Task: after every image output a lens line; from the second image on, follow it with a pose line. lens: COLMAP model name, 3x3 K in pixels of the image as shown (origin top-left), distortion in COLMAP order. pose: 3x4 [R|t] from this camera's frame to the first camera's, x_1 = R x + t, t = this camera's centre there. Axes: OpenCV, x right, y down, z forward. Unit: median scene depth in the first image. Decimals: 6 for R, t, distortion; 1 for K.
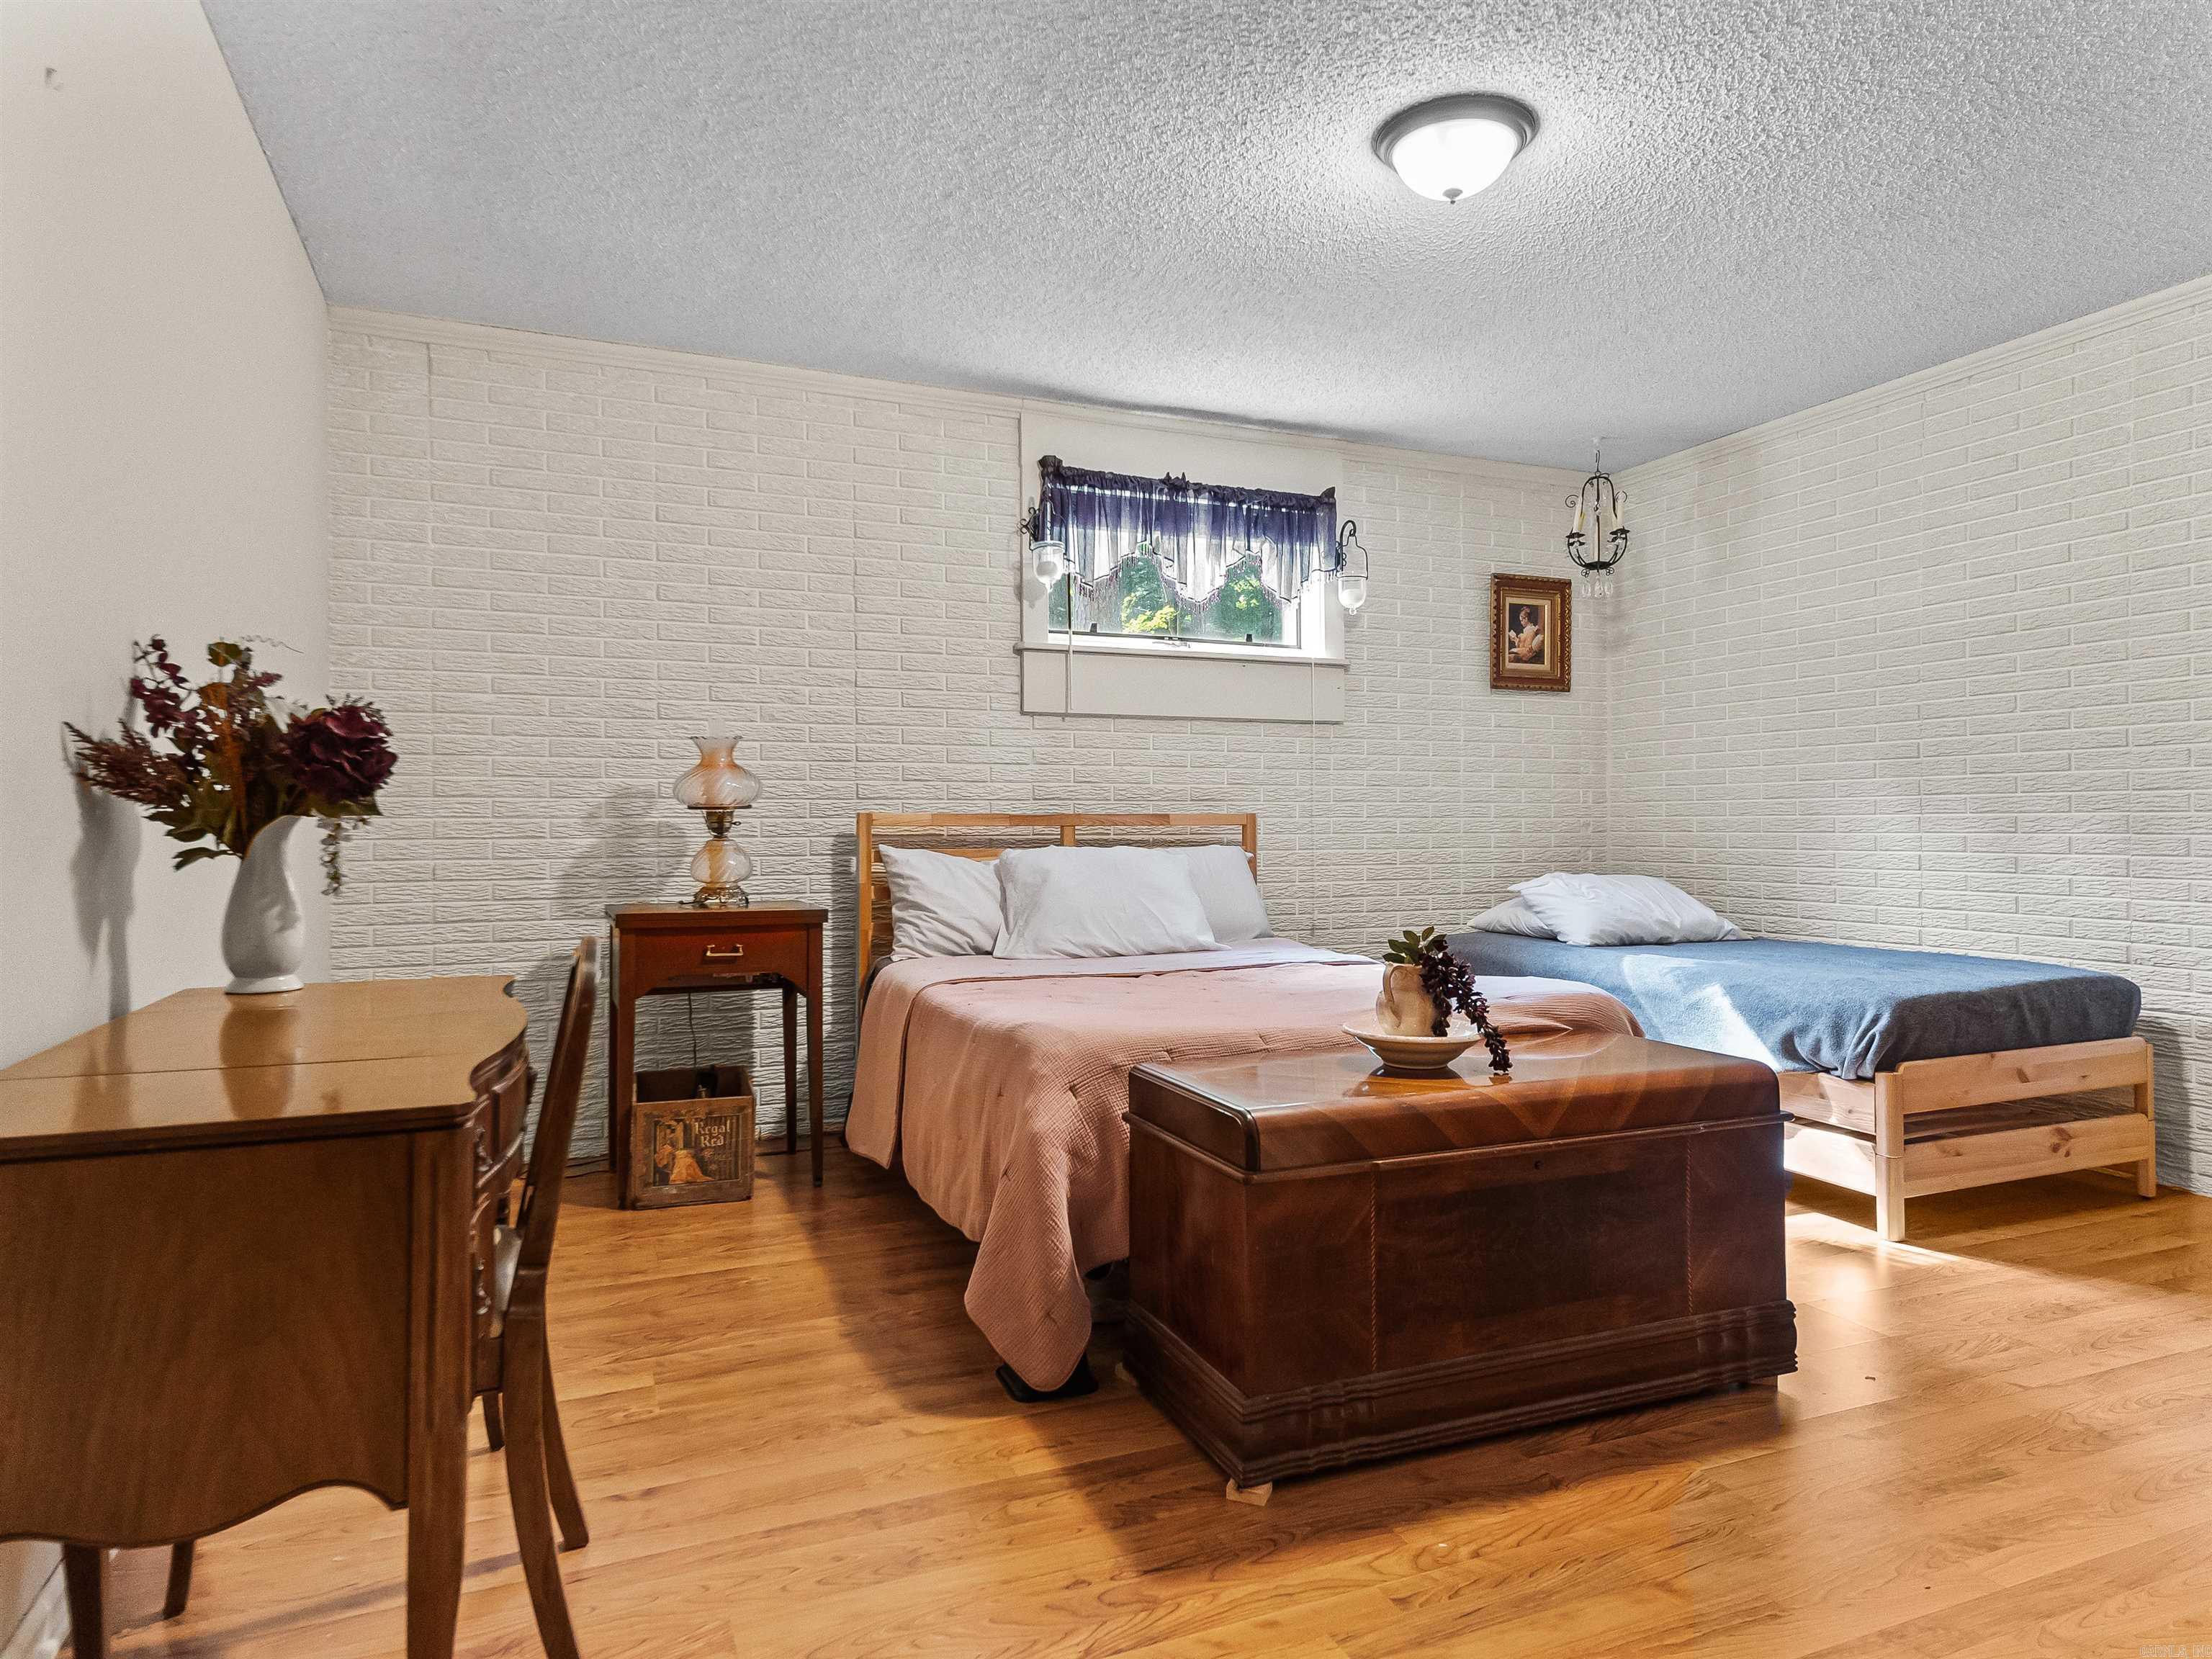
lens RADIAL K [[1309.4, 0, 1104.2], [0, 1309.4, 810.9], [0, 0, 1]] dist [0.041549, -0.022496]
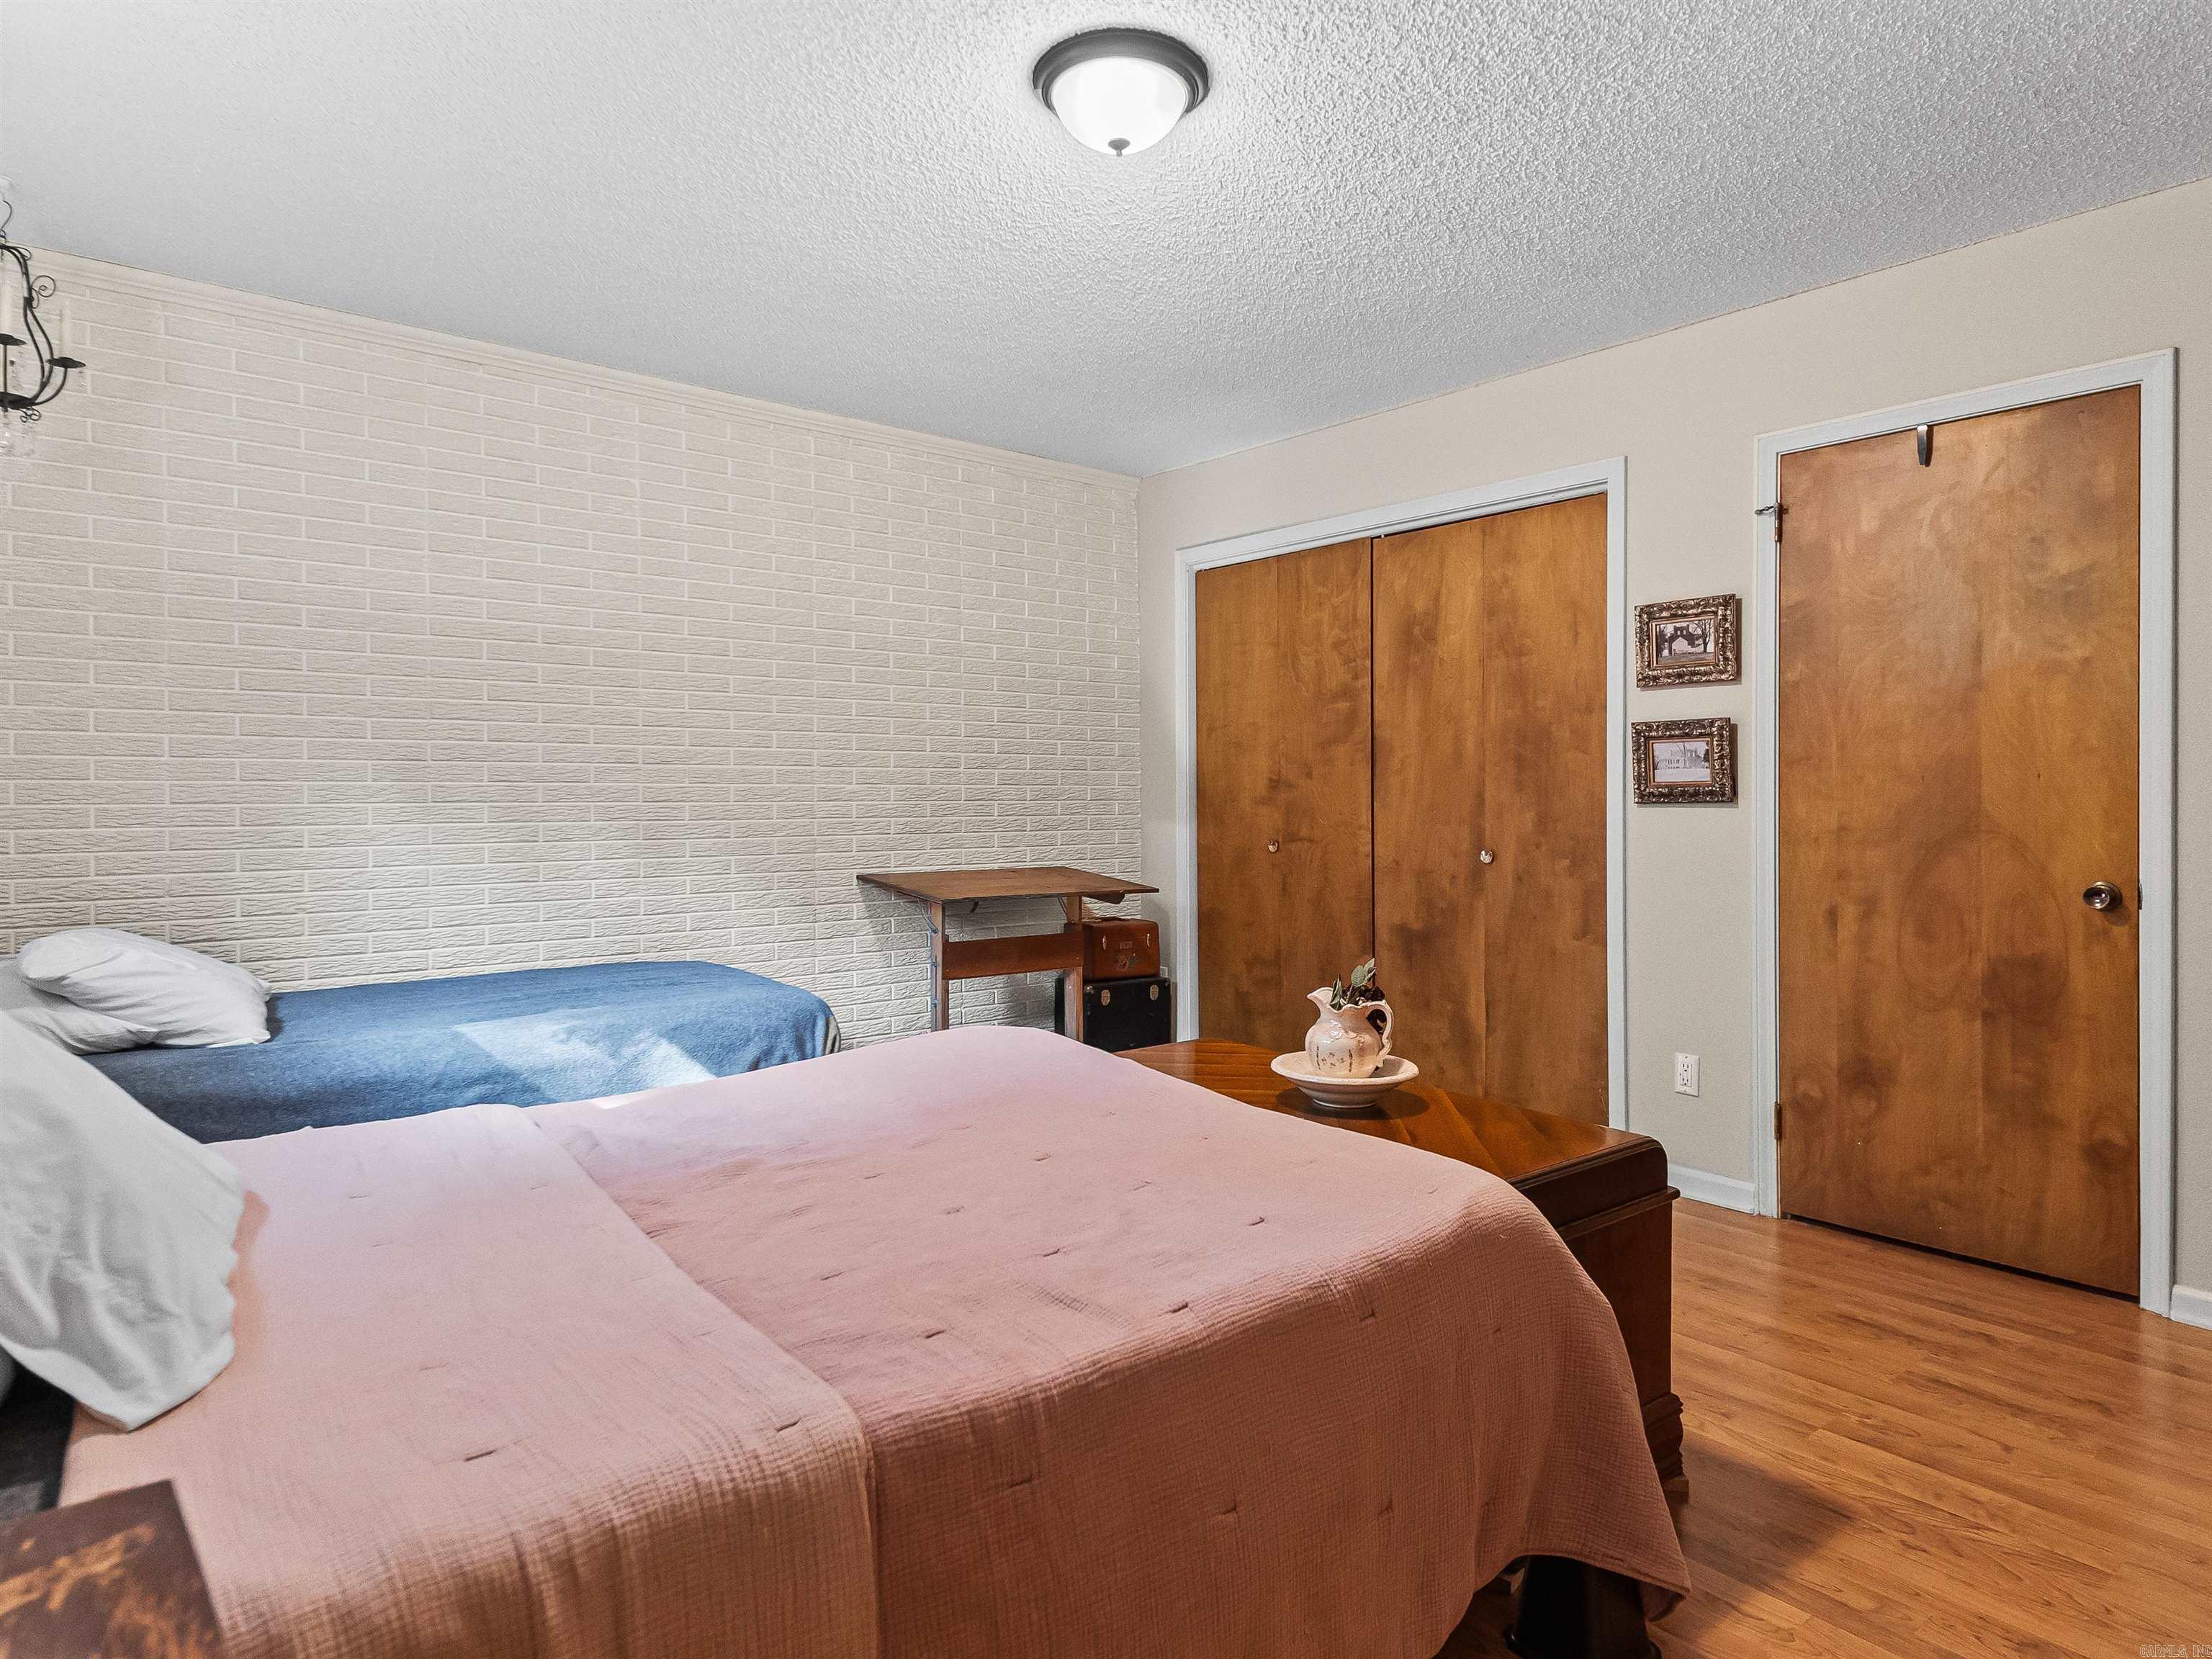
lens RADIAL K [[1309.4, 0, 1104.2], [0, 1309.4, 810.9], [0, 0, 1]] dist [0.041549, -0.022496]
pose [[-0.276744, -0.012839, 0.960858, -0.361152], [-0.011507, 0.999883, 0.010046, -0.020060], [-0.960875, -0.008277, -0.276860, 0.781801]]
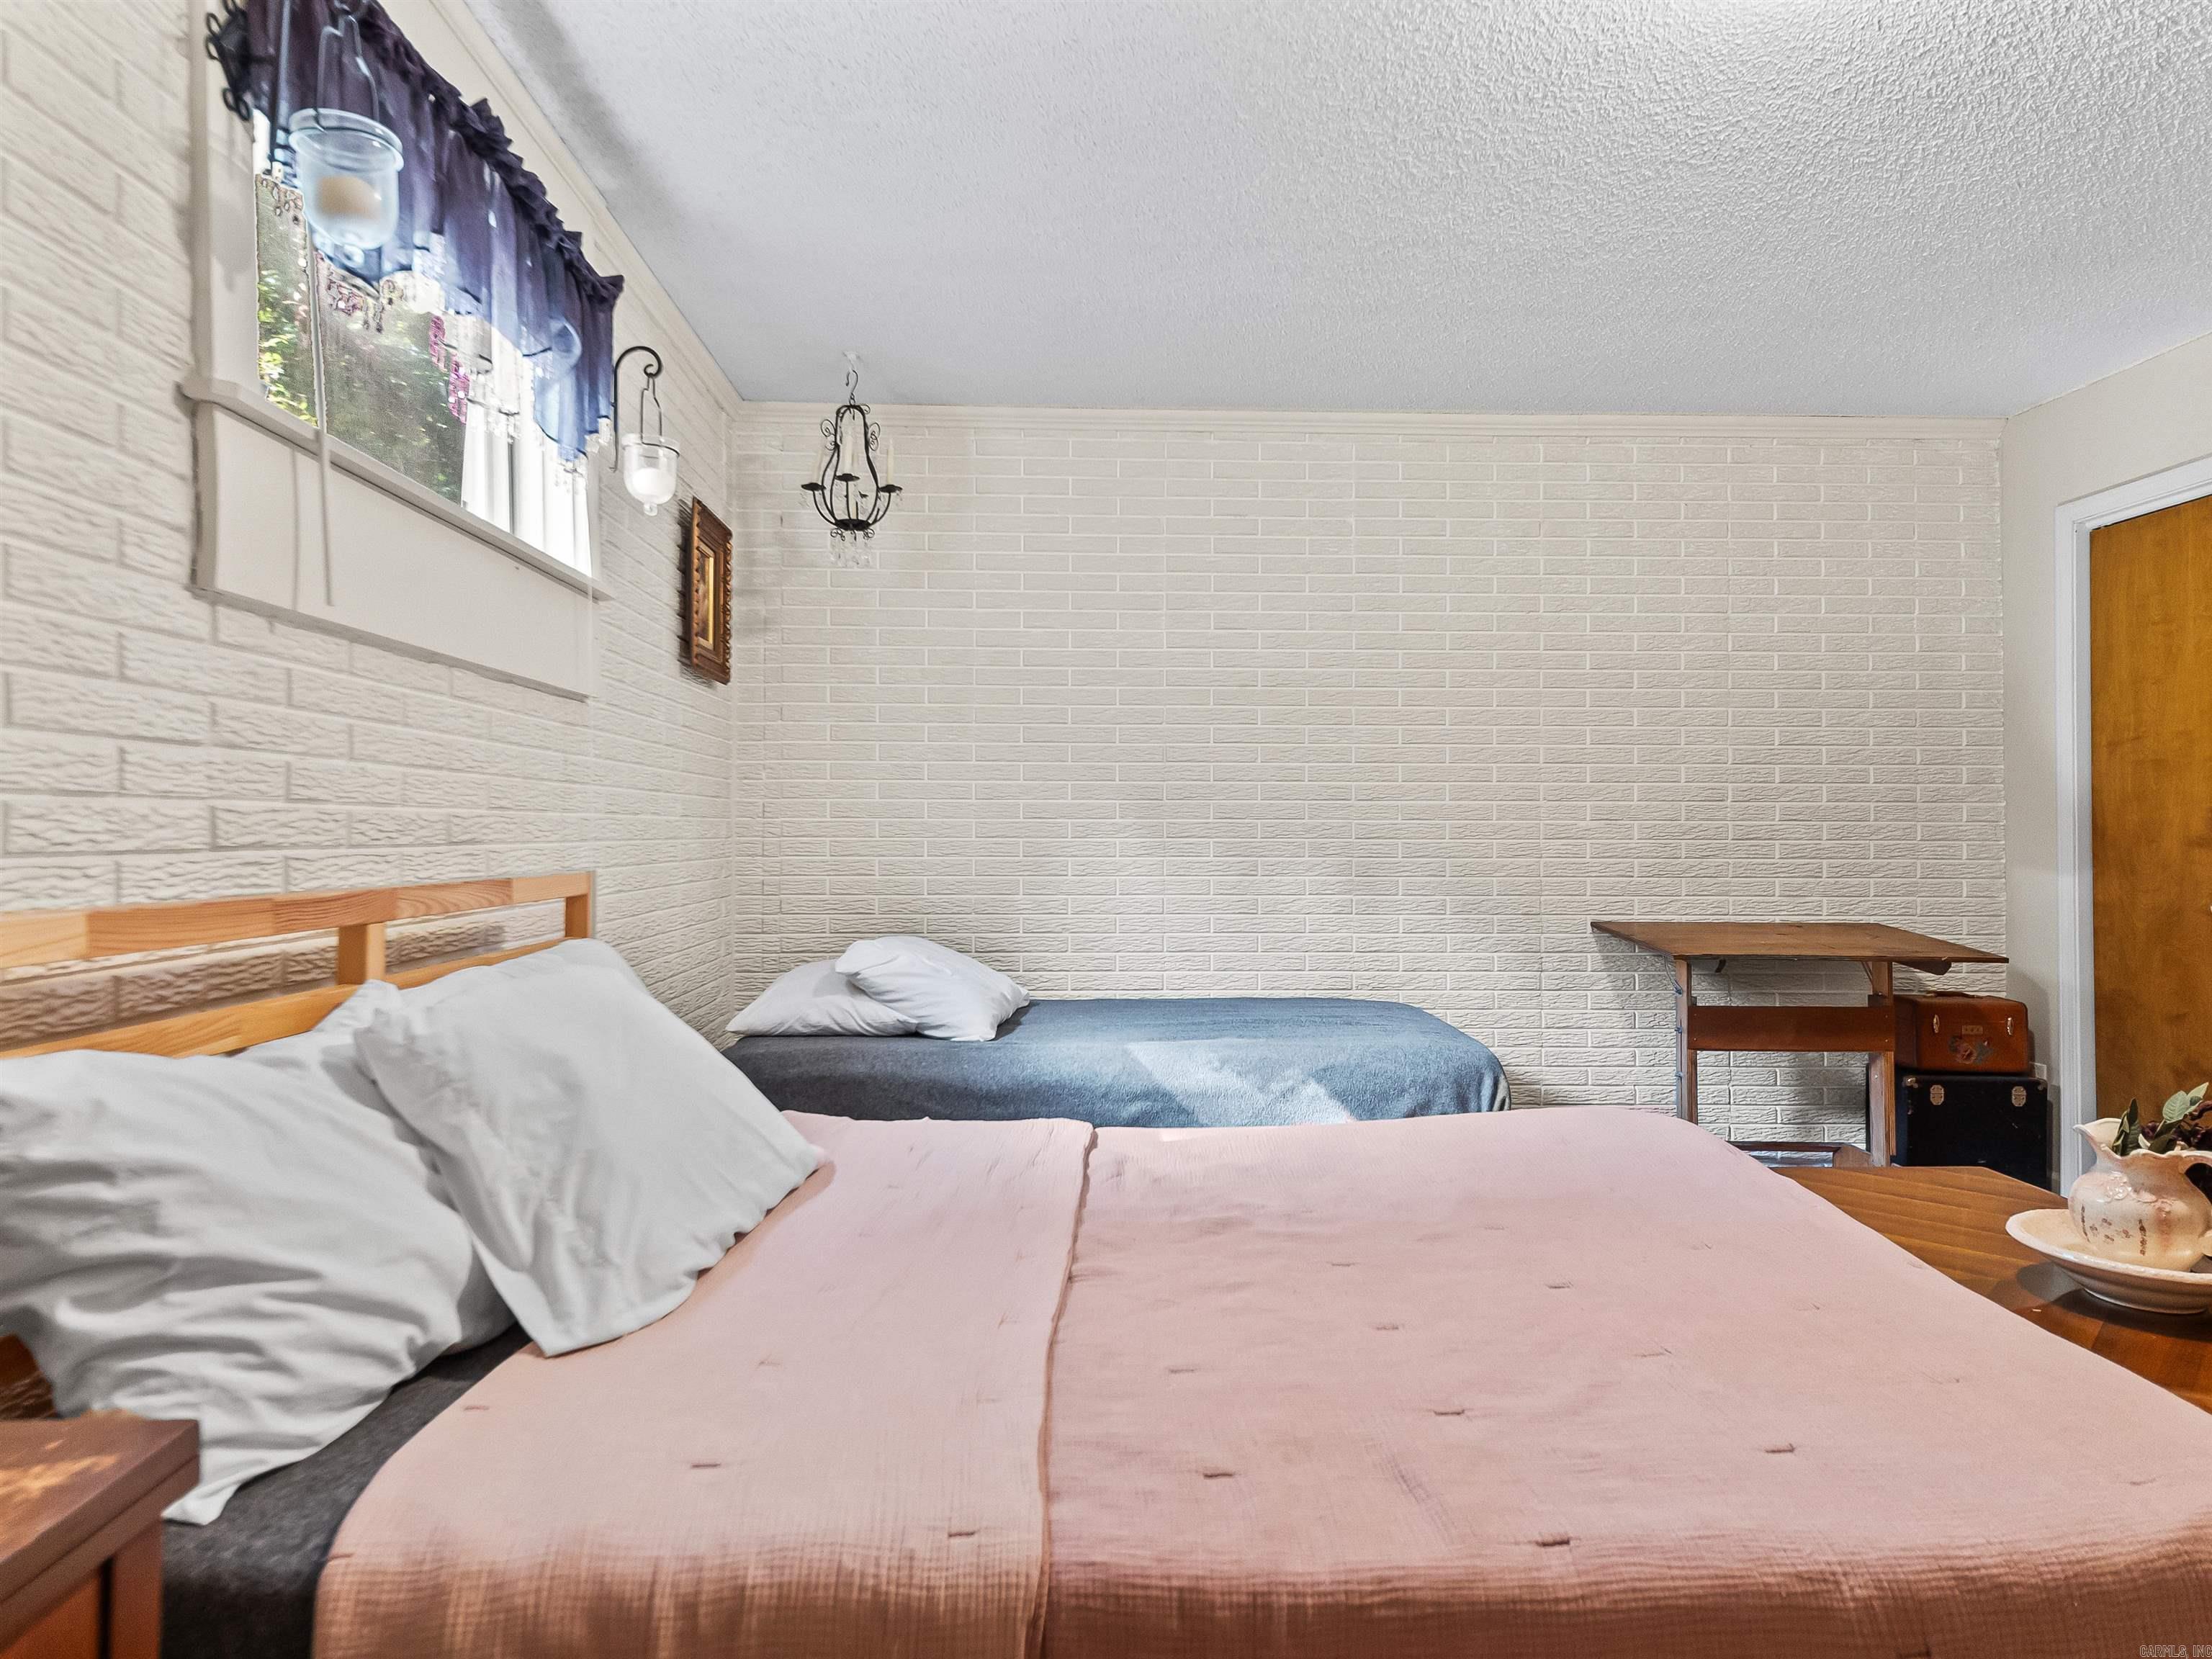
lens RADIAL K [[1308.7, 0, 1106.0], [0, 1308.7, 829.5], [0, 0, 1]] dist [0.047044, -0.025026]
pose [[0.354023, 0.004468, 0.935226, -0.303554], [-0.014121, 0.999900, 0.000569, -0.017686], [-0.935130, -0.013408, 0.354051, 0.671848]]
